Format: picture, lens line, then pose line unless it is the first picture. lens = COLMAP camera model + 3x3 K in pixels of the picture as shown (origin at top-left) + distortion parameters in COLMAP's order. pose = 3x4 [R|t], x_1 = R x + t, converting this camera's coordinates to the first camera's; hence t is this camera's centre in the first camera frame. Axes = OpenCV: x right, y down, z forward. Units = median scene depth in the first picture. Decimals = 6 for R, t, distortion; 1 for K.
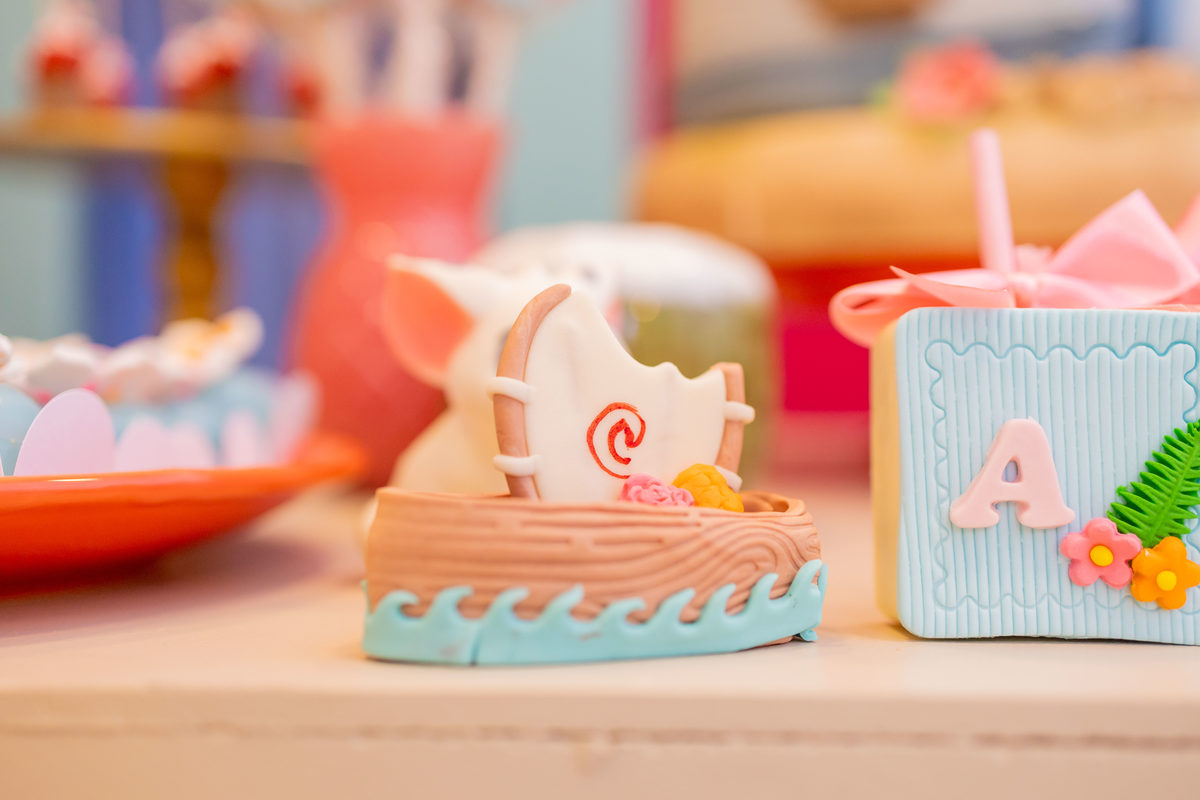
lens RADIAL K [[1230.4, 0, 600.0], [0, 1230.4, 400.0], [0, 0, 1]] dist [0.082520, 0.000942]
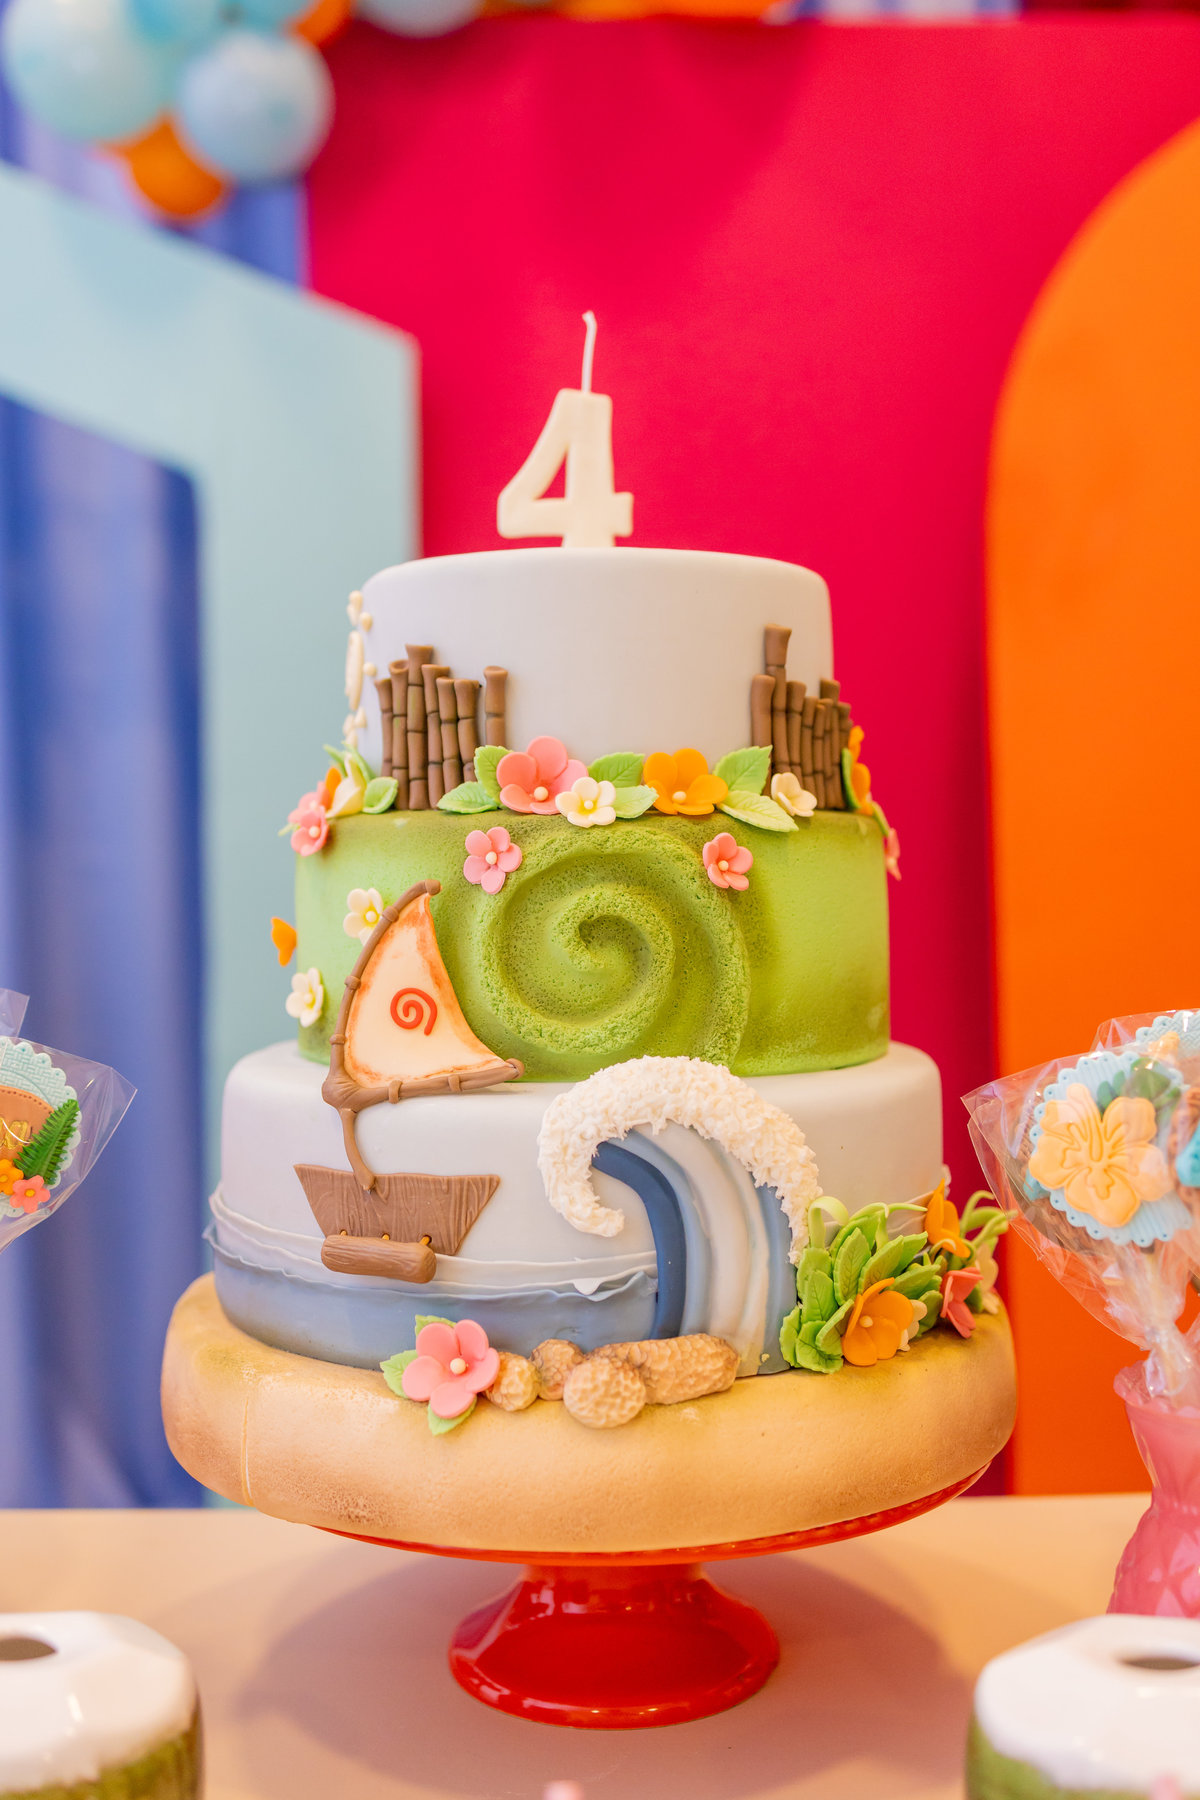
lens RADIAL K [[1766.7, 0, 600.0], [0, 1766.7, 900.0], [0, 0, 1]] dist [0.011731, 0.000693]
pose [[0.997669, -0.006405, 0.067937, 0.622171], [0.008959, 0.999262, -0.037349, -1.103909], [-0.067647, 0.037871, 0.996990, -0.600345]]
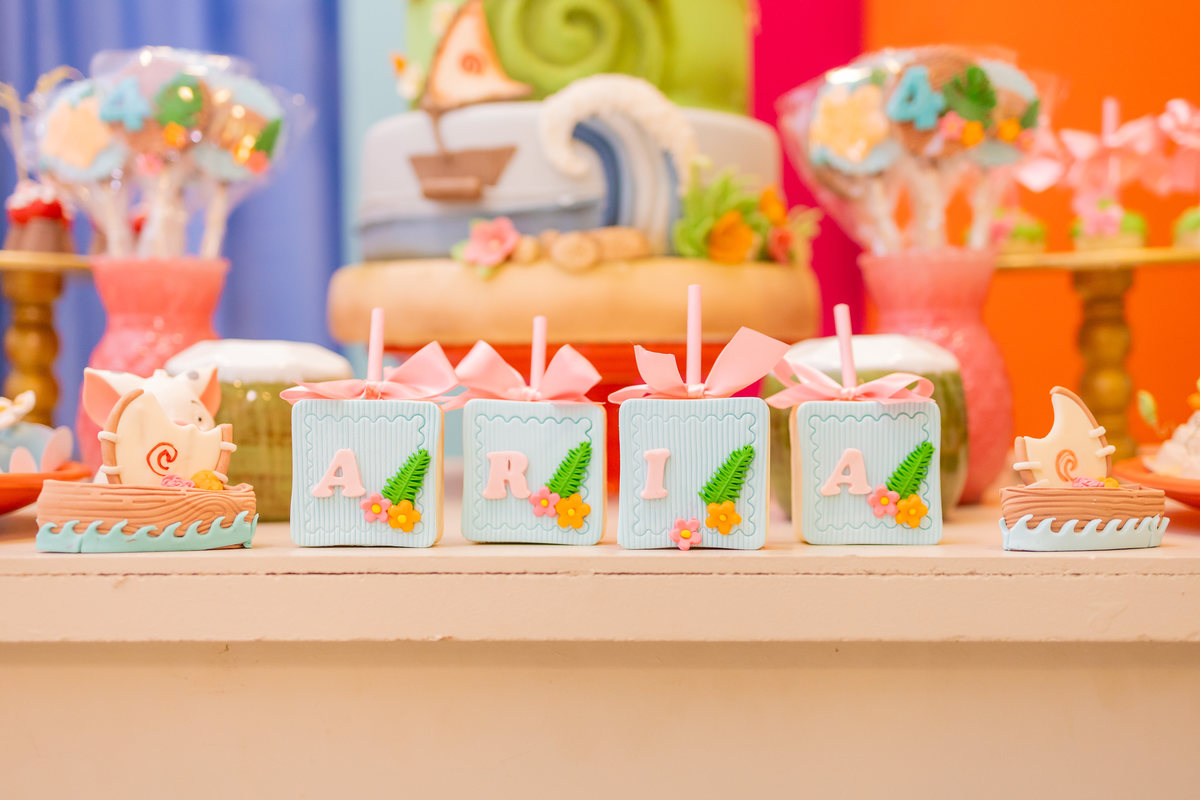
lens RADIAL K [[1261.7, 0, 602.7], [0, 1261.7, 419.2], [0, 0, 1]] dist [0.010836, 0.002566]
pose [[0.998530, -0.002152, 0.054168, 0.689561], [0.002749, 0.999936, -0.010945, -0.012515], [-0.054141, 0.011078, 0.998472, -1.332309]]
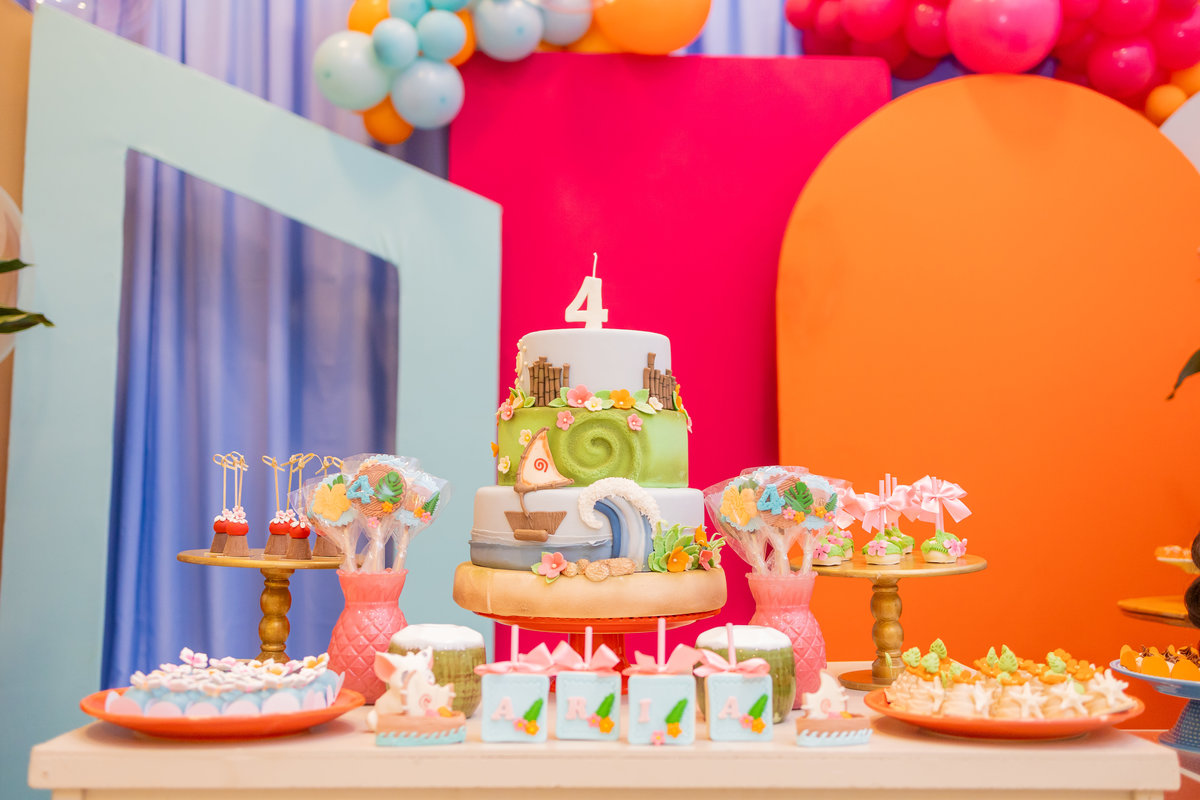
lens RADIAL K [[1177.8, 0, 600.0], [0, 1177.8, 400.0], [0, 0, 1]] dist [0.011731, 0.000693]
pose [[0.996172, 0.017142, 0.085715, 0.290126], [-0.005532, 0.990980, -0.133899, -0.549832], [-0.087237, 0.132912, 0.987281, -3.986002]]
